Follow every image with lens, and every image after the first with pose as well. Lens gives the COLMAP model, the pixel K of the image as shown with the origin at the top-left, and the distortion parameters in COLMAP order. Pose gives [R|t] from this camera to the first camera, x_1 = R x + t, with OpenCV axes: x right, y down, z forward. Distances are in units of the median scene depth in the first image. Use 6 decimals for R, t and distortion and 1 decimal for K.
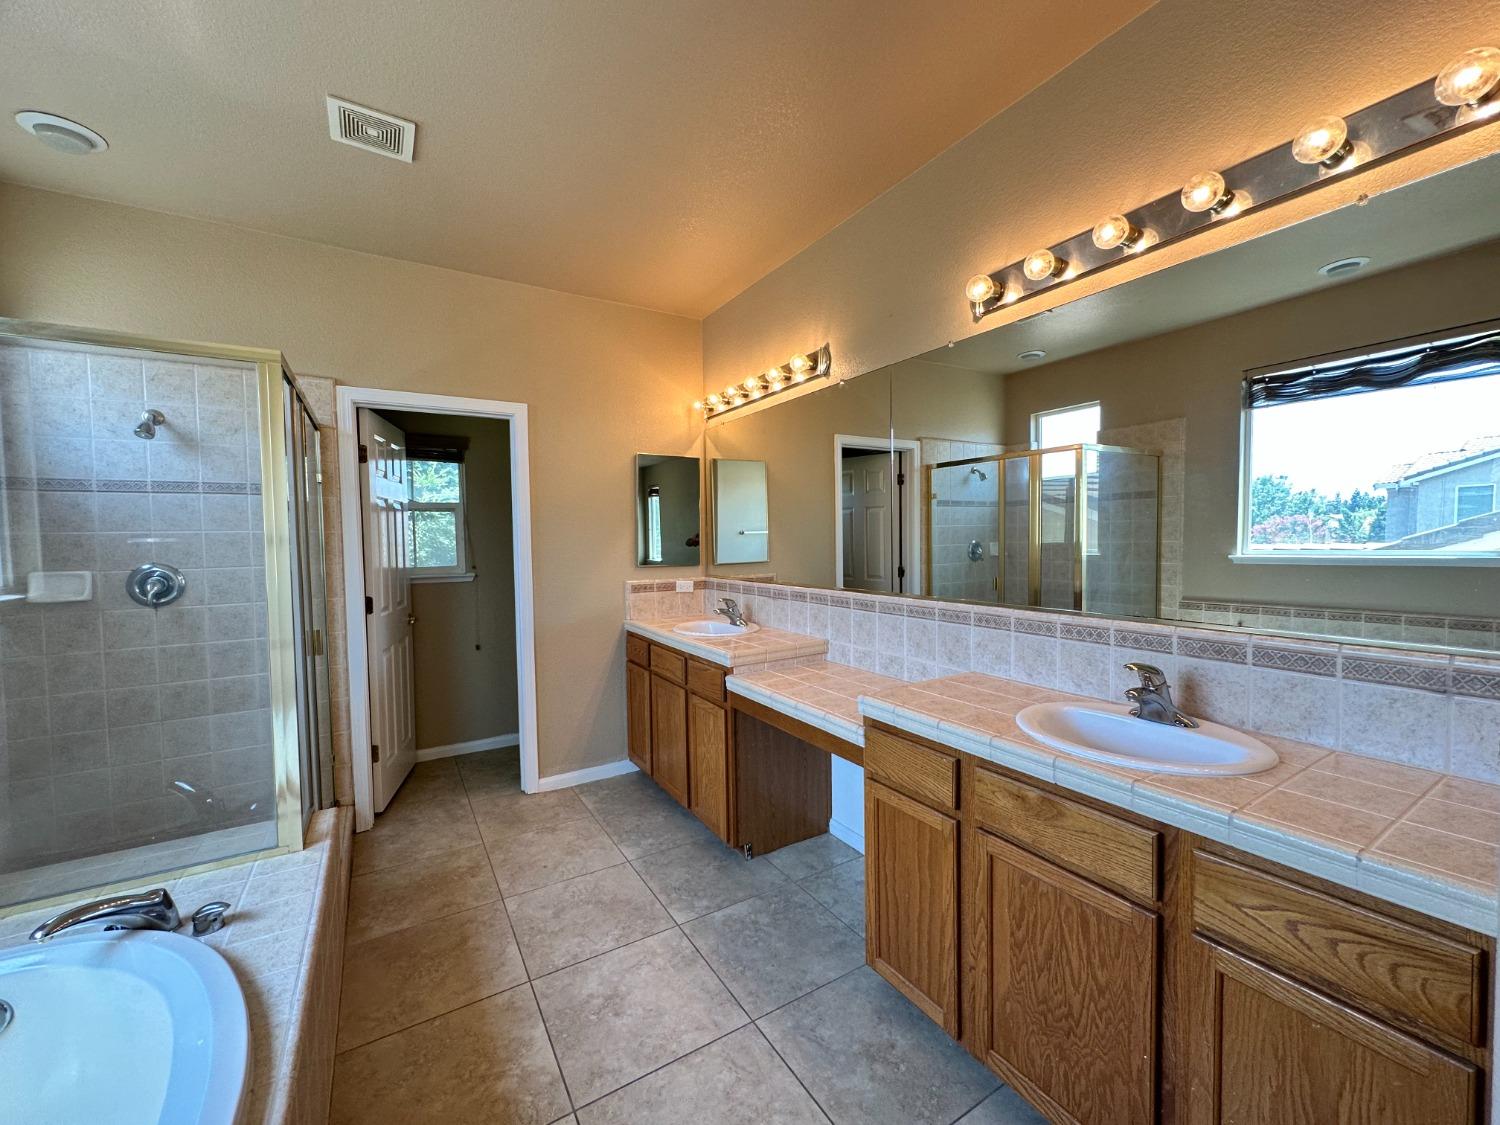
lens RADIAL K [[600.3, 0, 750.1], [0, 600.3, 559.1], [0, 0, 1]] dist [-0.002120, 0.000421]
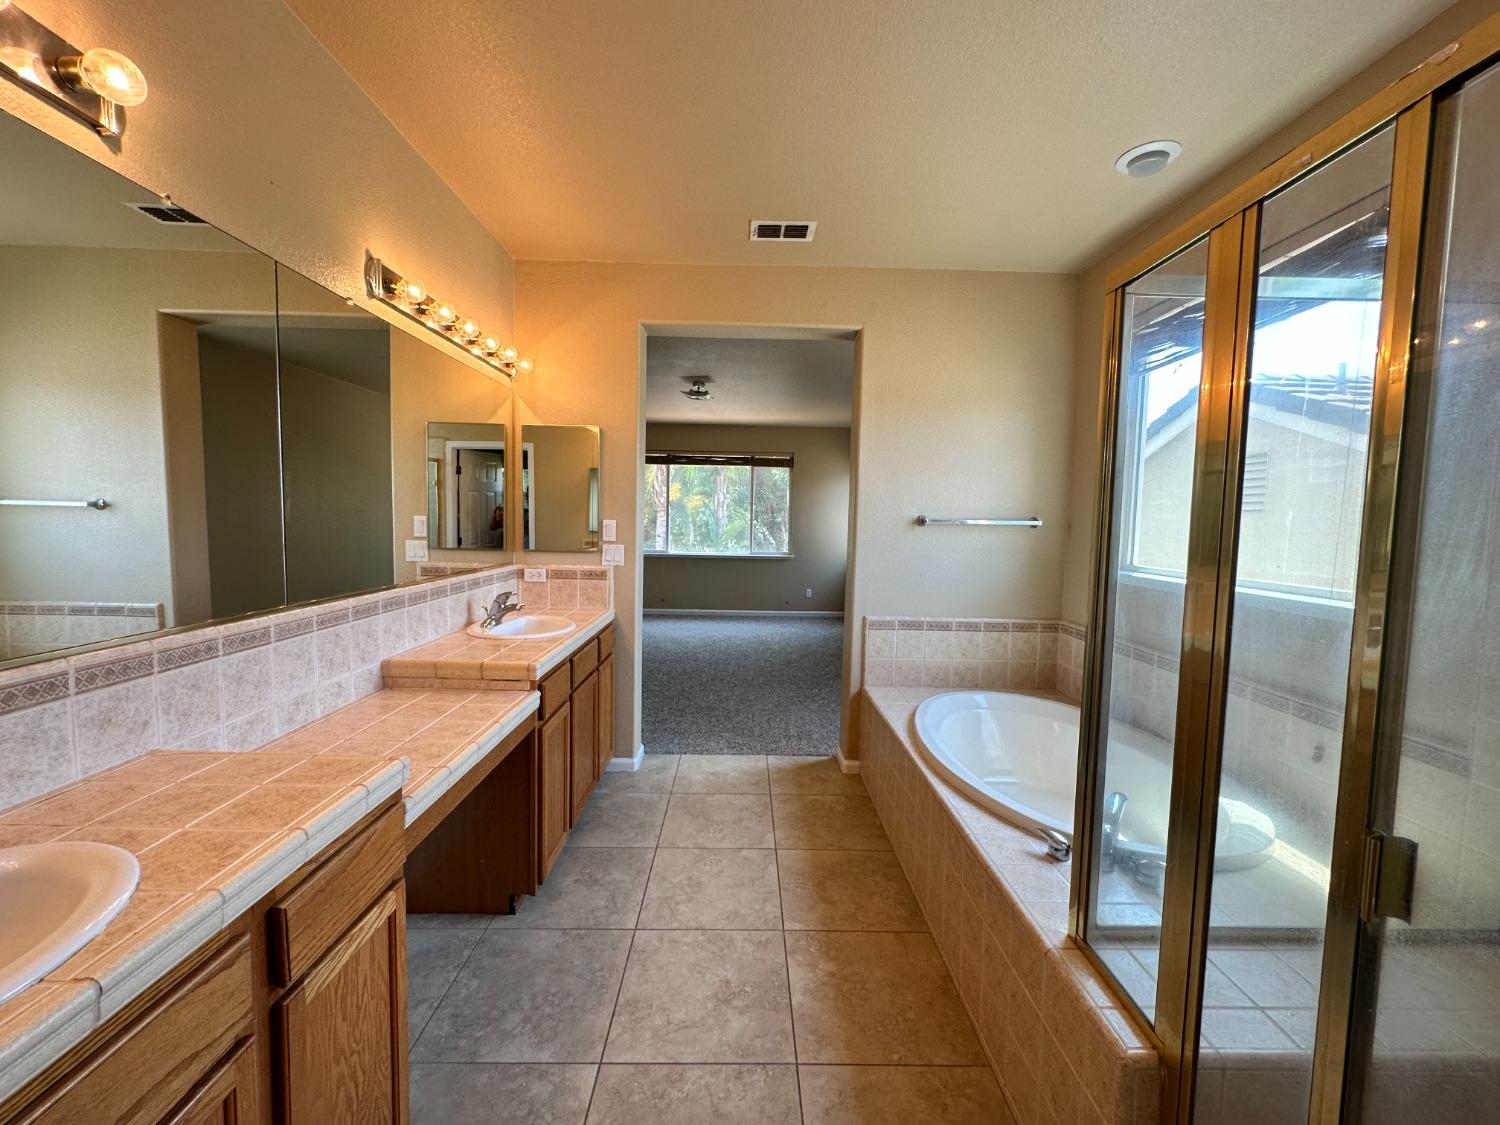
lens RADIAL K [[600.3, 0, 750.1], [0, 600.3, 559.1], [0, 0, 1]] dist [-0.002120, 0.000421]
pose [[-0.859581, -0.036153, 0.509719, -0.717495], [0.012356, 0.995732, 0.091460, -0.066799], [-0.510850, 0.084915, -0.855466, 1.705312]]
